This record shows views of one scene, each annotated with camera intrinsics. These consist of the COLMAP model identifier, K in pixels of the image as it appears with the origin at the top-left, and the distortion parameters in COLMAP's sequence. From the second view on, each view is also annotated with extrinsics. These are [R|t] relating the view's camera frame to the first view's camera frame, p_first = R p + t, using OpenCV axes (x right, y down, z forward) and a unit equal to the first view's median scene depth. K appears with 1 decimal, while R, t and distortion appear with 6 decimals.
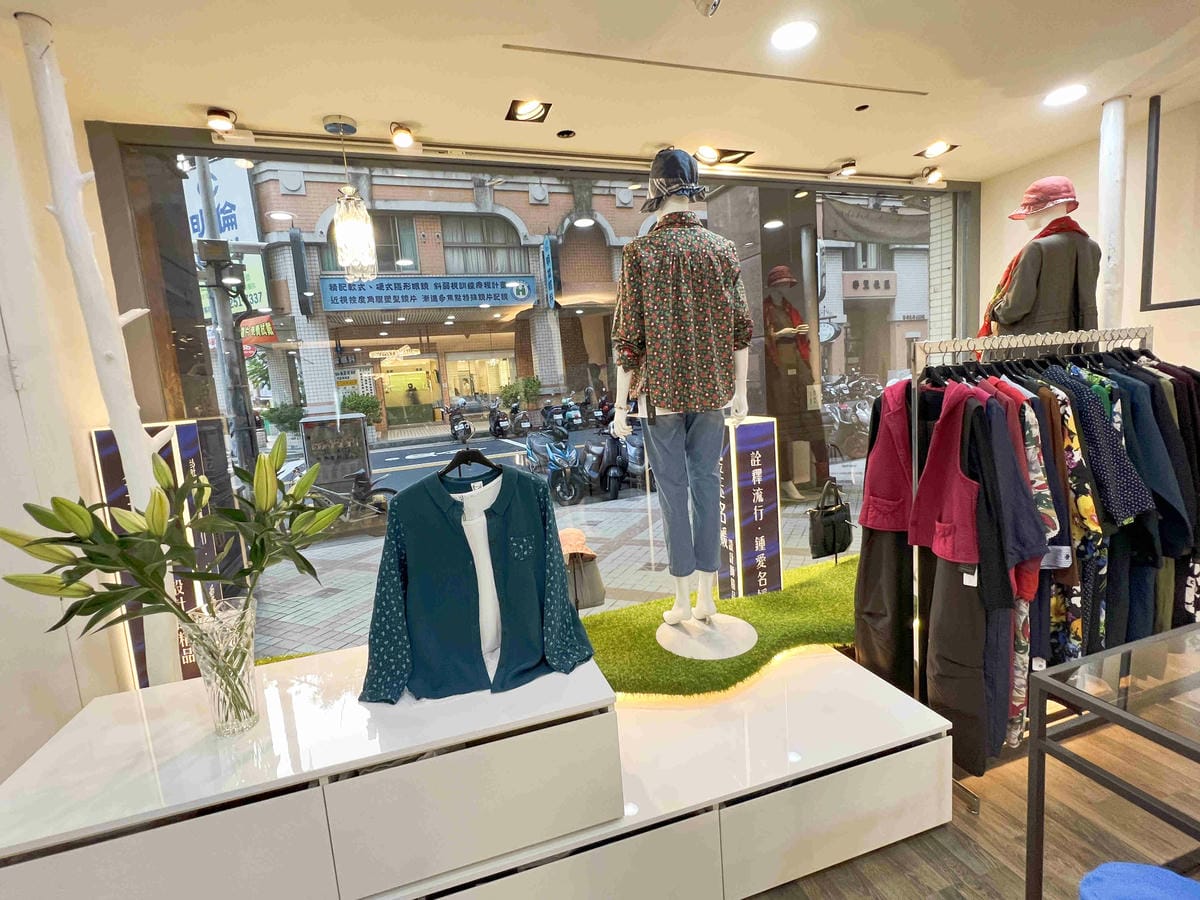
lens RADIAL K [[563.9, 0, 601.5], [0, 563.9, 453.4], [0, 0, 1]] dist [0.003347, 0.000414]
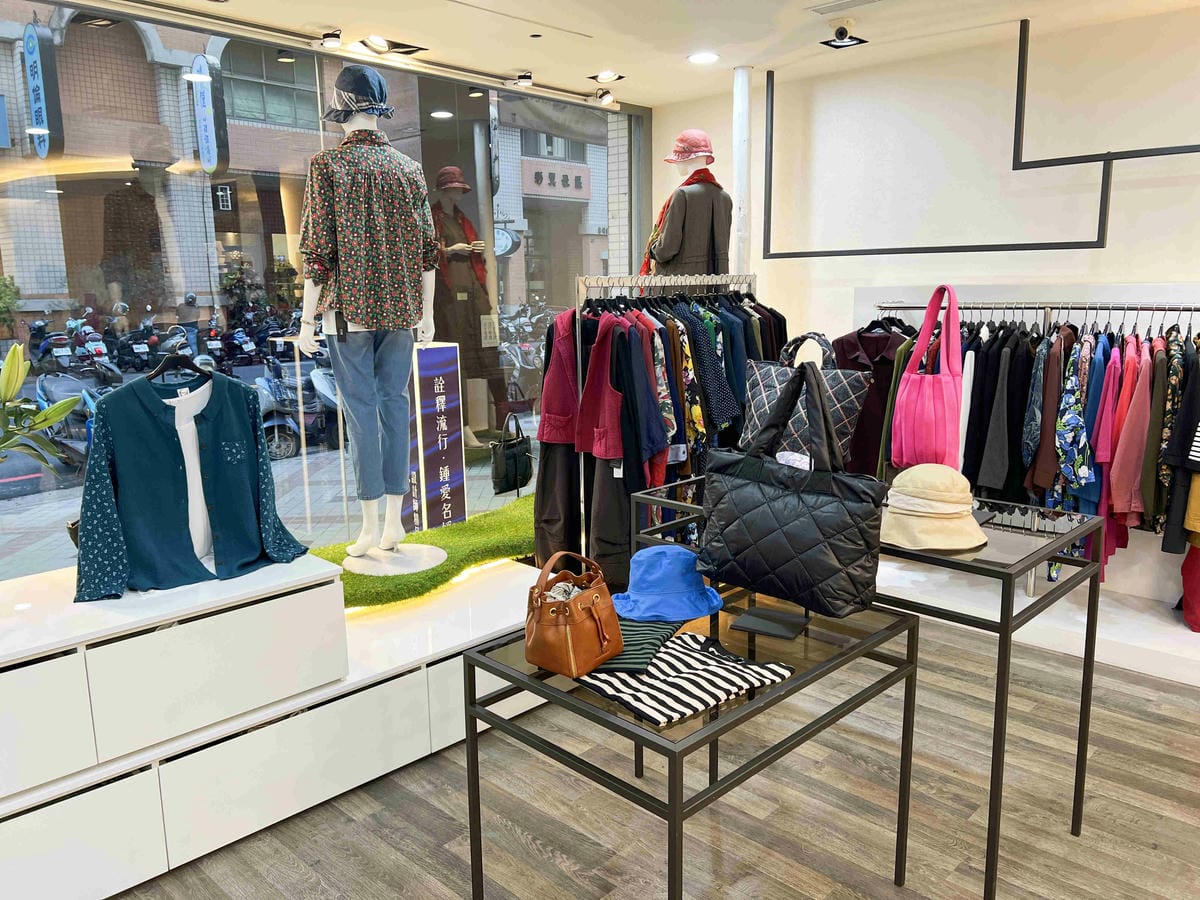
lens RADIAL K [[922.1, 0, 600.8], [0, 922.1, 453.2], [0, 0, 1]] dist [0.026780, -0.046532]
pose [[0.884476, -0.023505, 0.465992, -0.255104], [0.009531, 0.999432, 0.032321, 0.091562], [-0.466488, -0.024146, 0.884198, -0.610374]]
